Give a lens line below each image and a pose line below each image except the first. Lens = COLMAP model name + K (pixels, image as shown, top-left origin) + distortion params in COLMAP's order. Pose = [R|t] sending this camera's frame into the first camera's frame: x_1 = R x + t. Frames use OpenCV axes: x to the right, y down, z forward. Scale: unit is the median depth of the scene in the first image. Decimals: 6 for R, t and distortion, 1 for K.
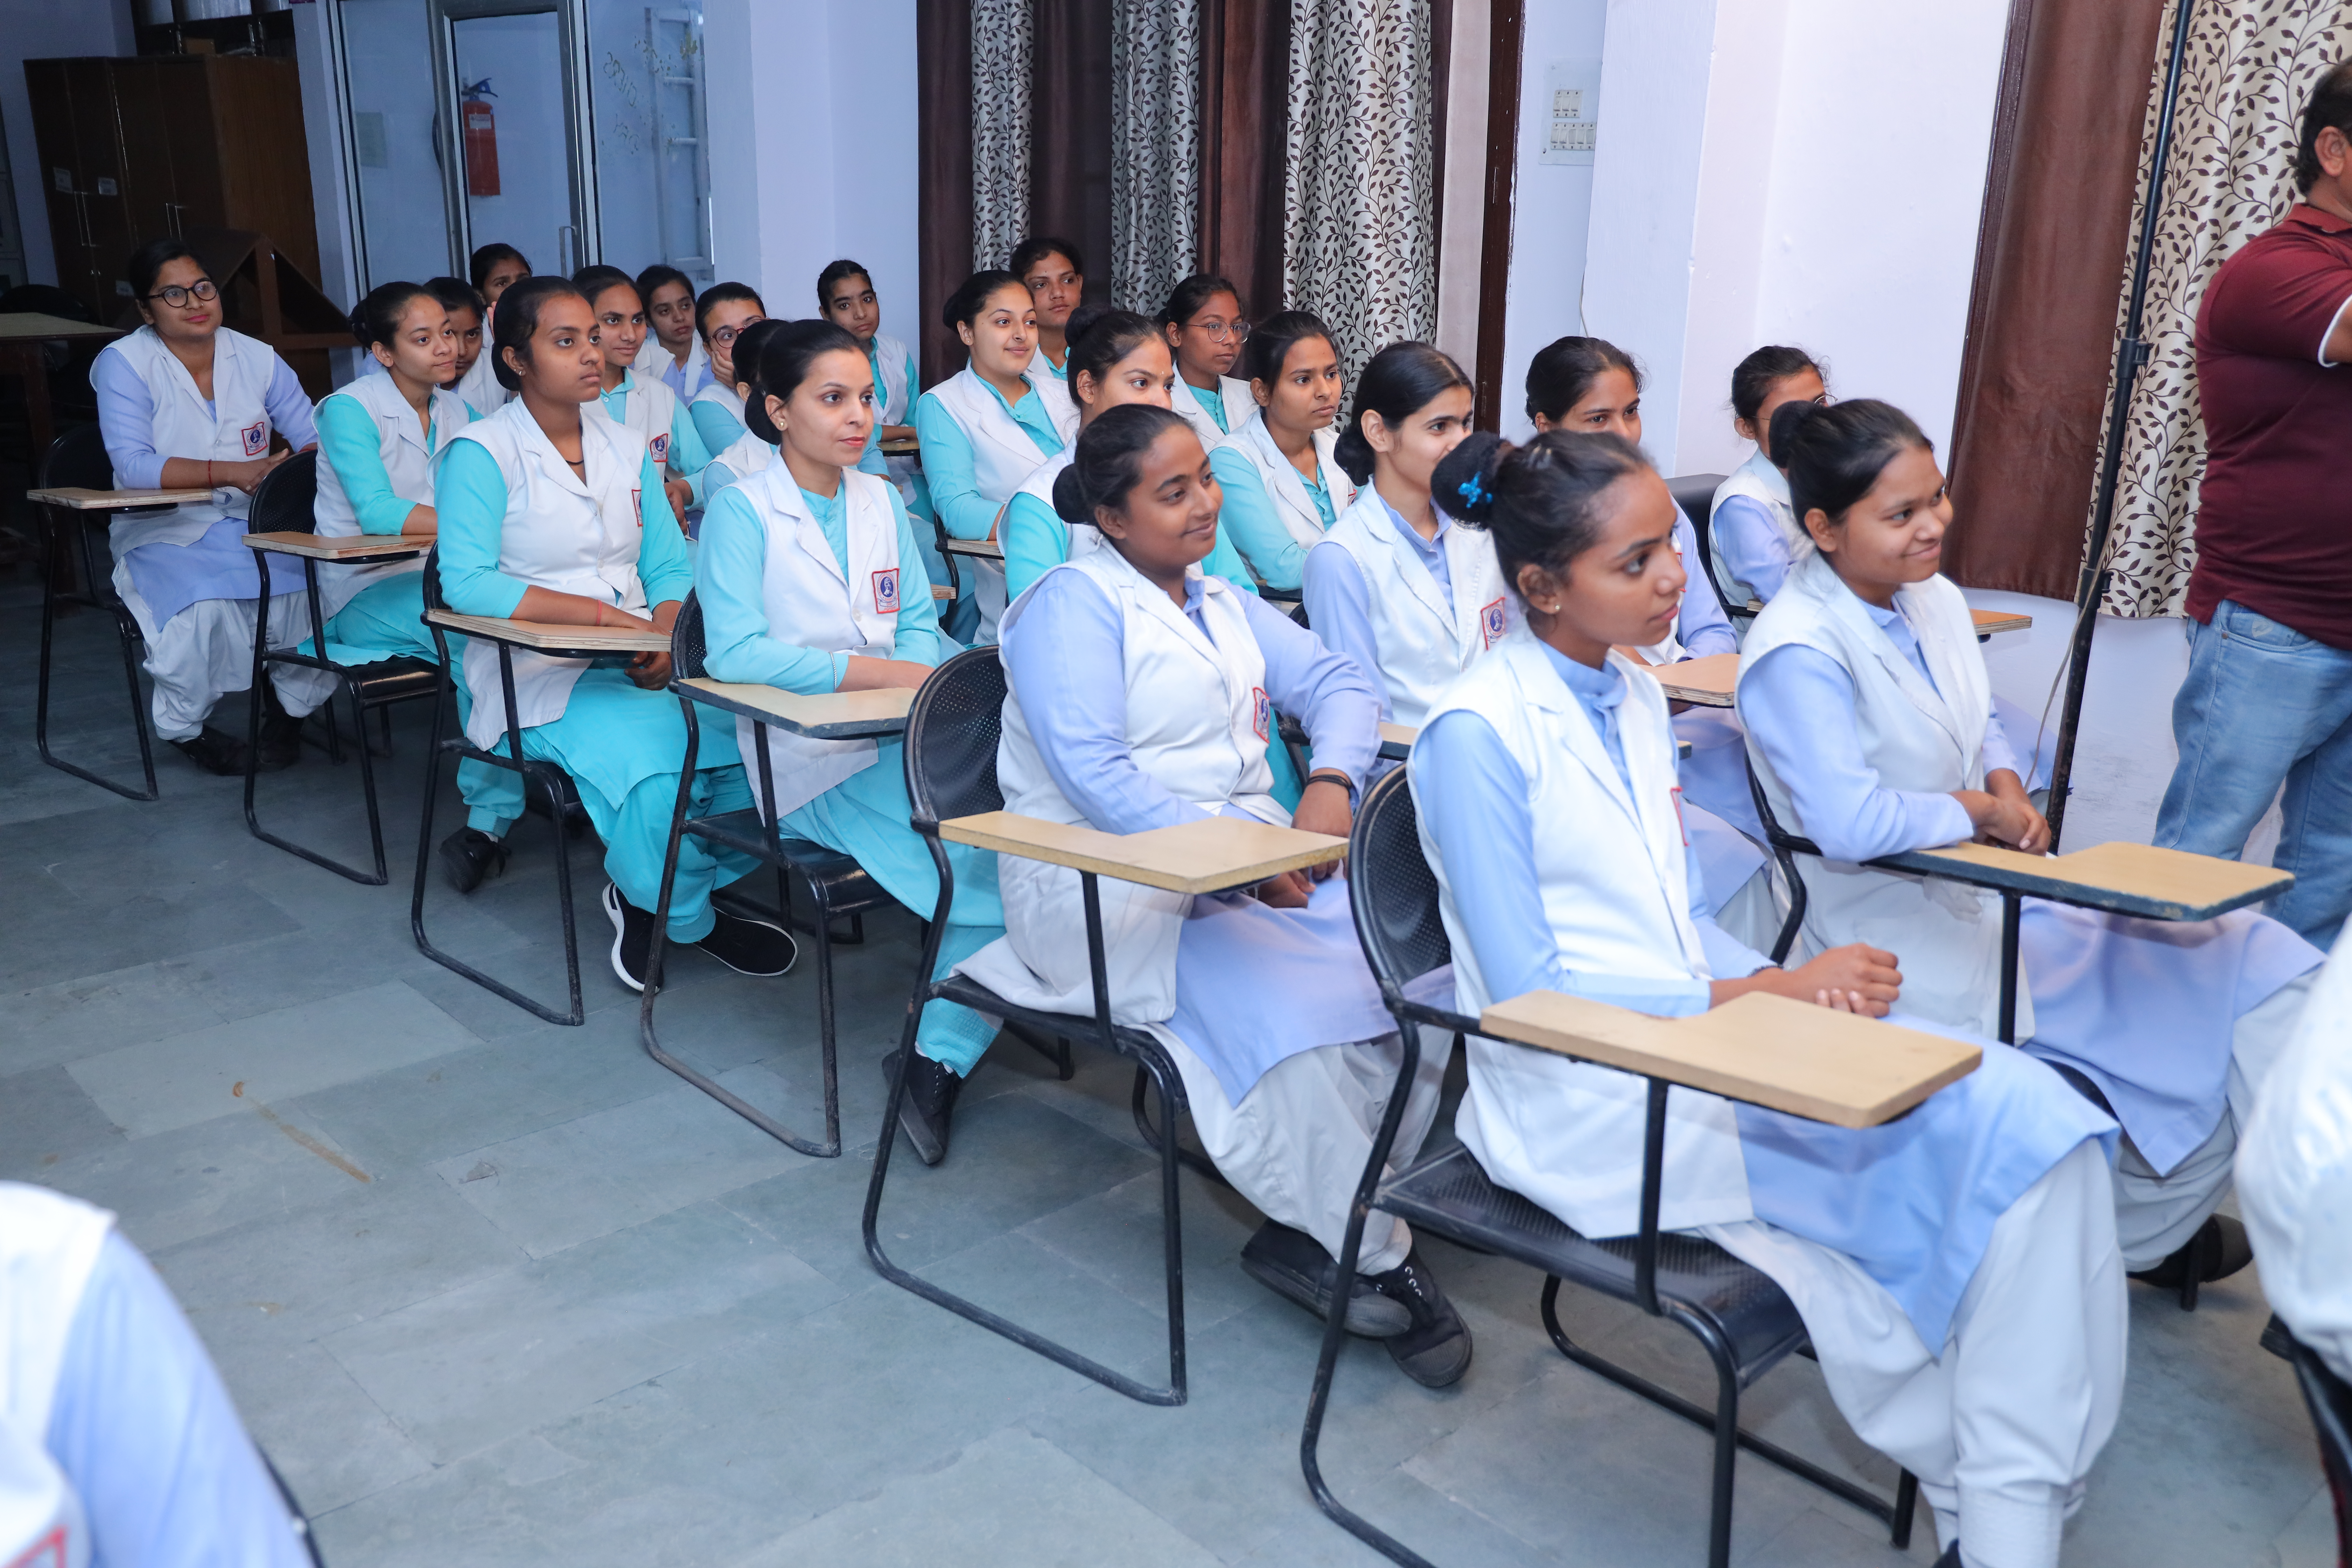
lens RADIAL K [[2147.6, 0, 1095.4], [0, 2147.6, 782.2], [0, 0, 1]] dist [-0.014552, 0.323043]
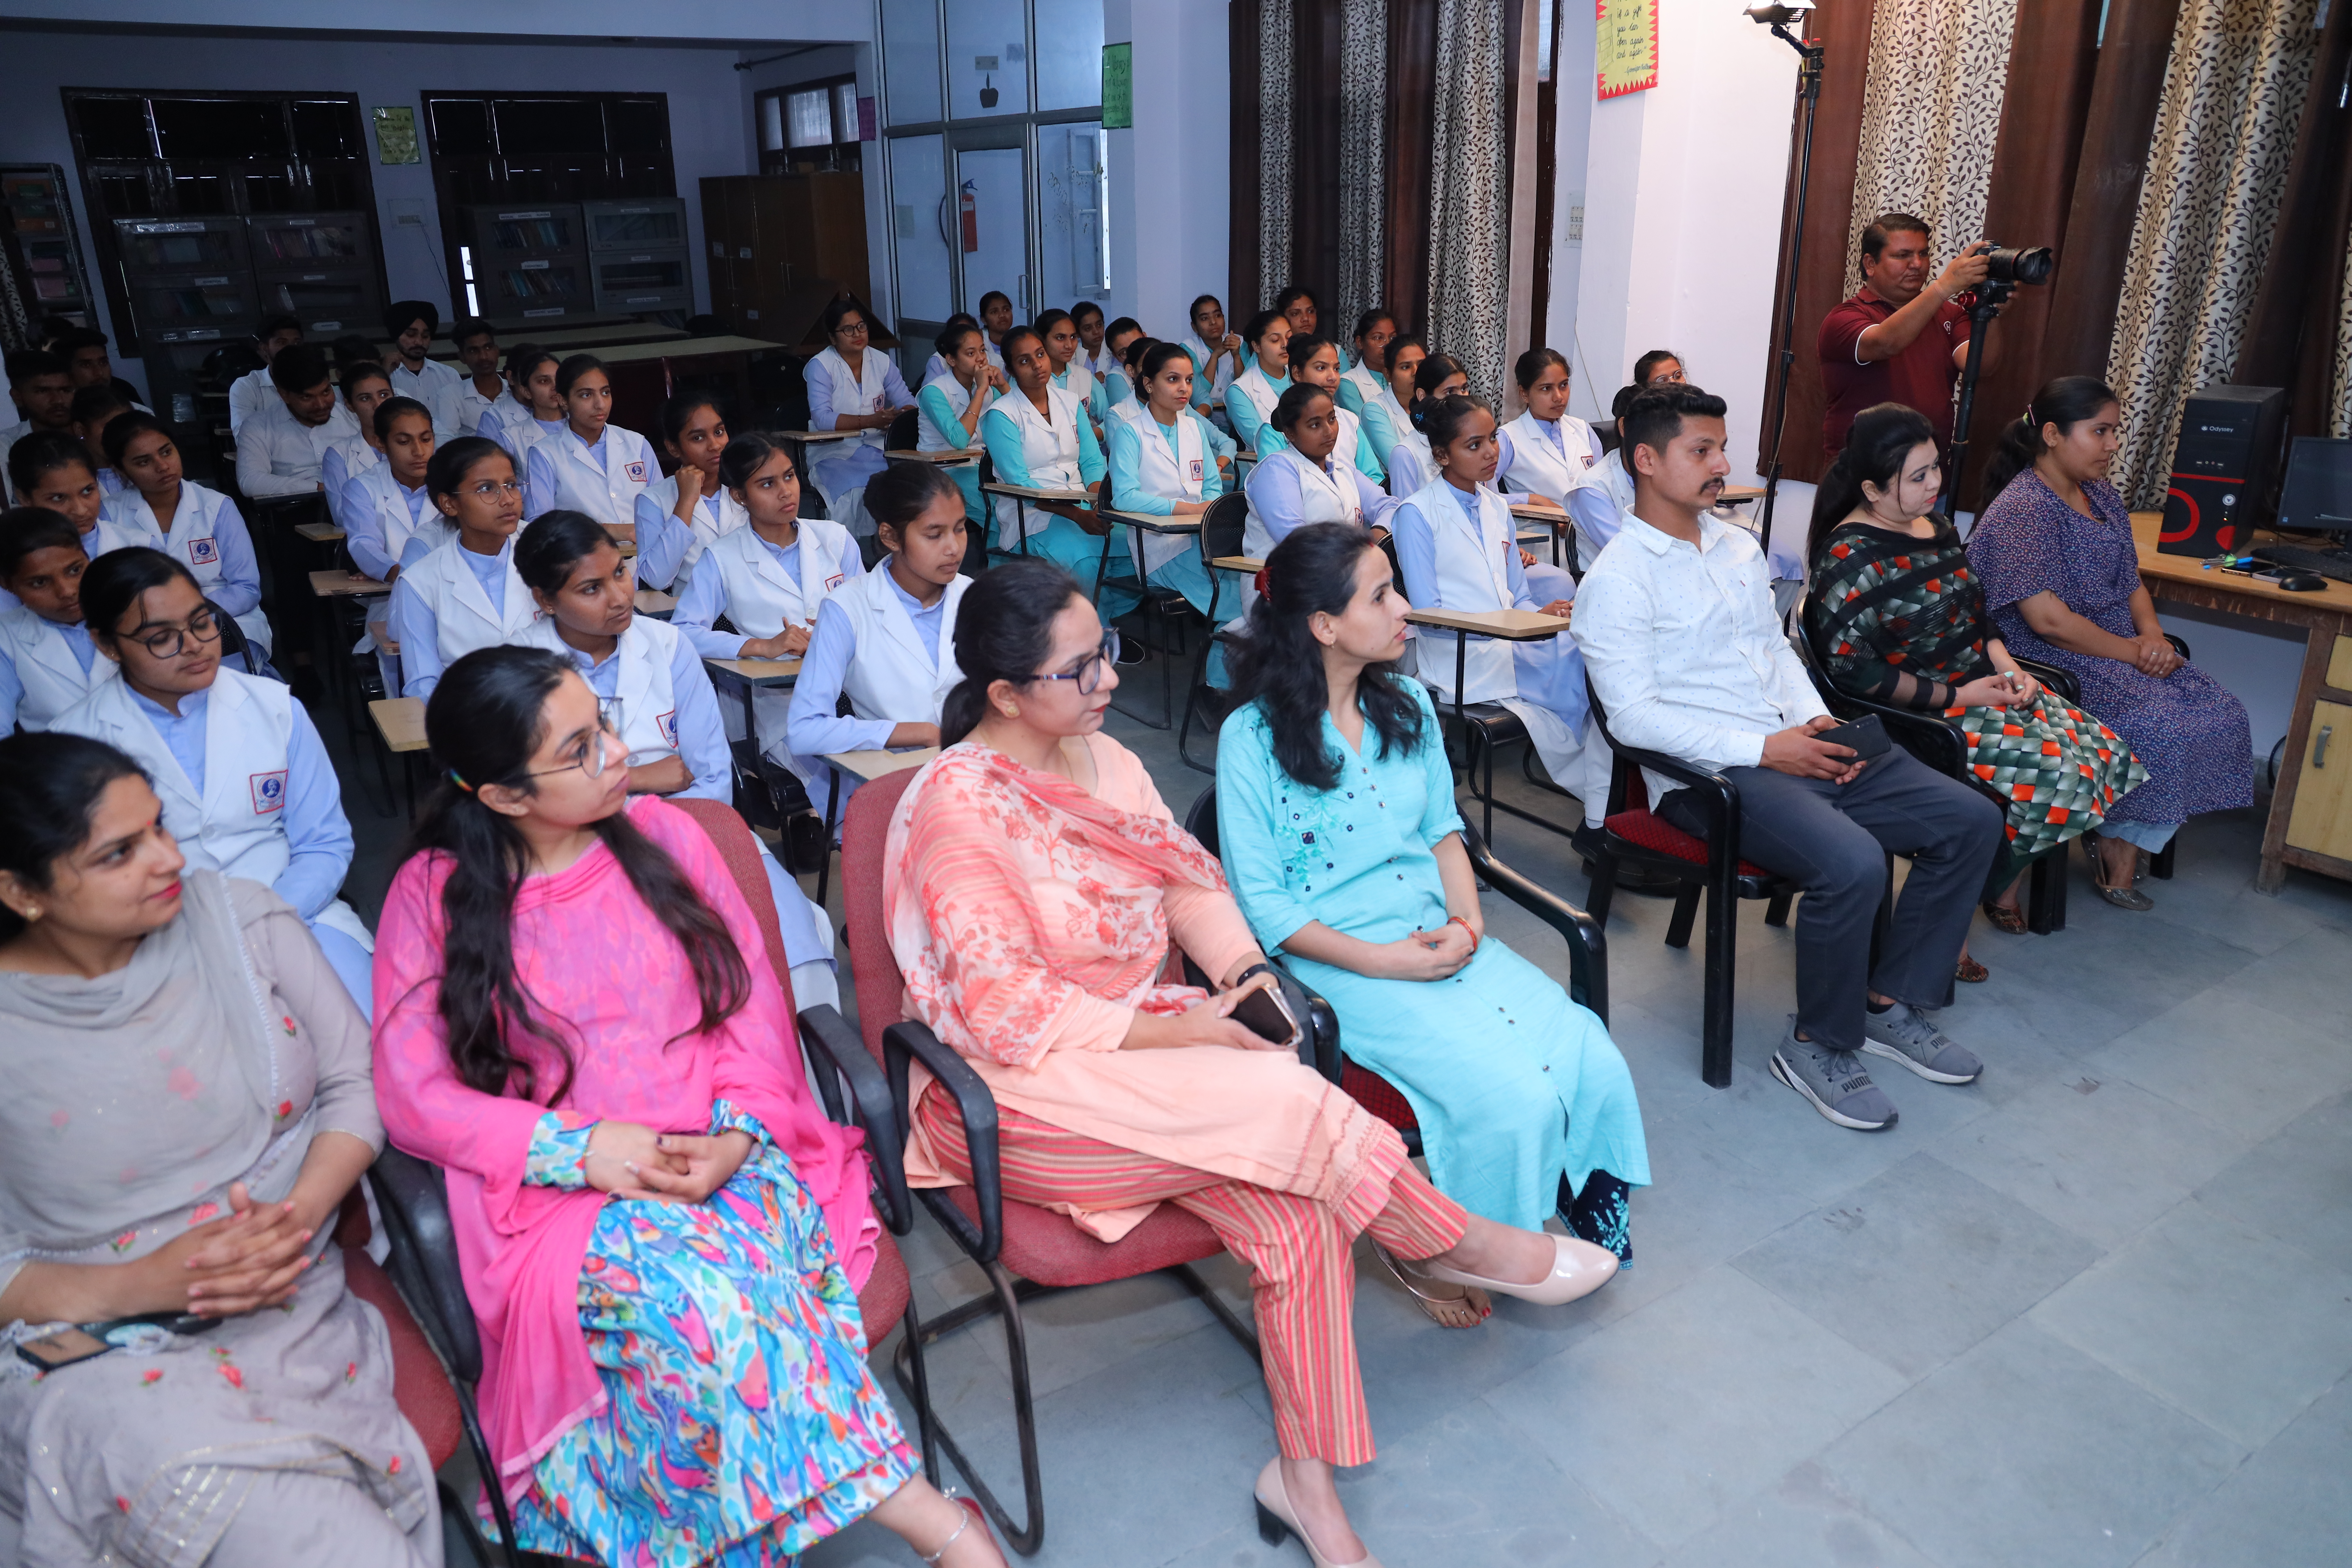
lens RADIAL K [[1466.8, 0, 1184.1], [0, 1466.8, 721.8], [0, 0, 1]] dist [0.003882, 0.001006]
pose [[0.993076, 0.020480, -0.115677, 0.038763], [-0.013976, 0.998290, 0.056754, 0.047677], [0.116642, -0.054744, 0.991664, -0.286754]]
